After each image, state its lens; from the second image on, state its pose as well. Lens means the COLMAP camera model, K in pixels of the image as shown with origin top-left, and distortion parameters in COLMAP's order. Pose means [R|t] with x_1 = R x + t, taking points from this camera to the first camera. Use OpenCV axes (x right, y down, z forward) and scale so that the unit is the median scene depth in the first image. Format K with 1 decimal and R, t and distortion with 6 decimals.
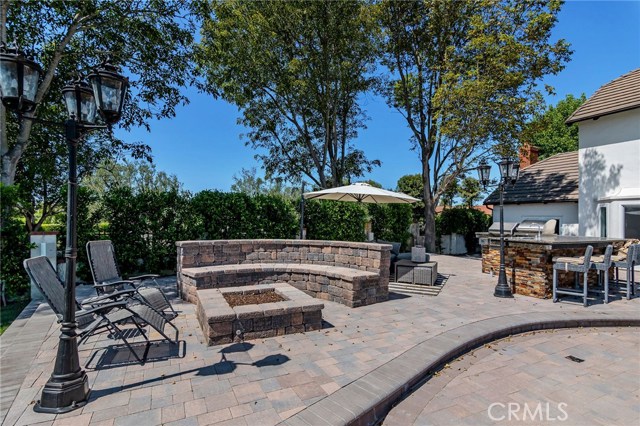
lens RADIAL K [[318.9, 0, 318.8], [0, 318.9, 212.2], [0, 0, 1]] dist [0.006187, -0.001551]
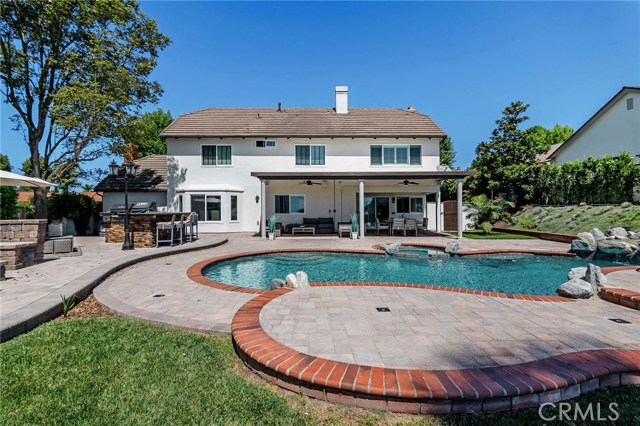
lens RADIAL K [[318.9, 0, 315.7], [0, 318.9, 208.4], [0, 0, 1]] dist [0.006187, -0.001551]
pose [[0.431112, -0.013492, 0.902198, -0.378040], [-0.008095, 0.999790, 0.018819, 0.020140], [-0.902262, -0.015416, 0.430912, -0.434531]]
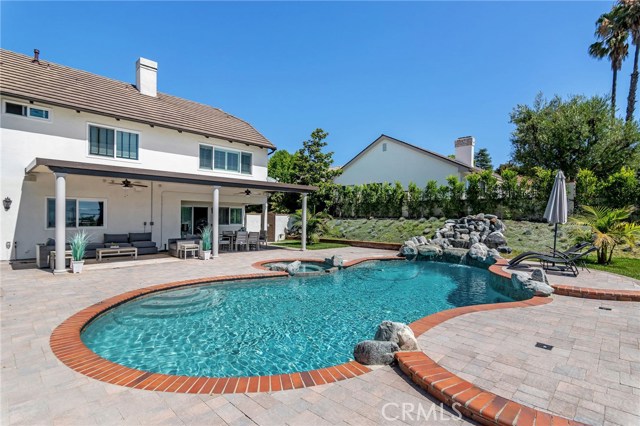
lens RADIAL K [[318.9, 0, 325.9], [0, 318.9, 219.4], [0, 0, 1]] dist [0.006187, -0.001551]
pose [[-0.341107, -0.020140, 0.939809, -0.171858], [-0.029254, 0.999514, 0.010802, 0.012037], [-0.939569, -0.023809, -0.341531, 0.207766]]
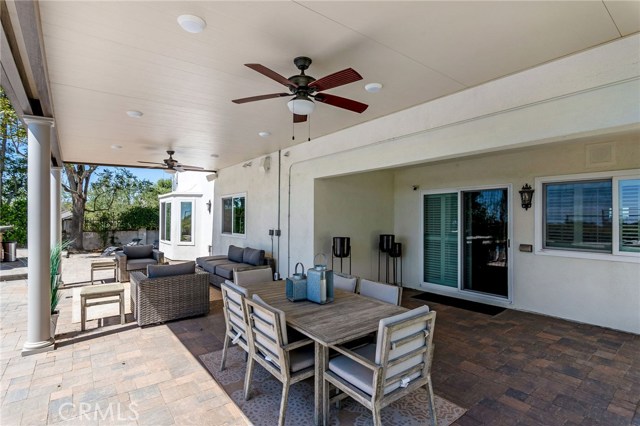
lens RADIAL K [[318.9, 0, 323.4], [0, 318.9, 214.4], [0, 0, 1]] dist [0.006187, -0.001551]
pose [[0.982447, -0.006332, 0.186436, 1.955412], [0.005217, 0.999965, 0.006472, 0.026773], [-0.186471, -0.005386, 0.982446, -0.445400]]
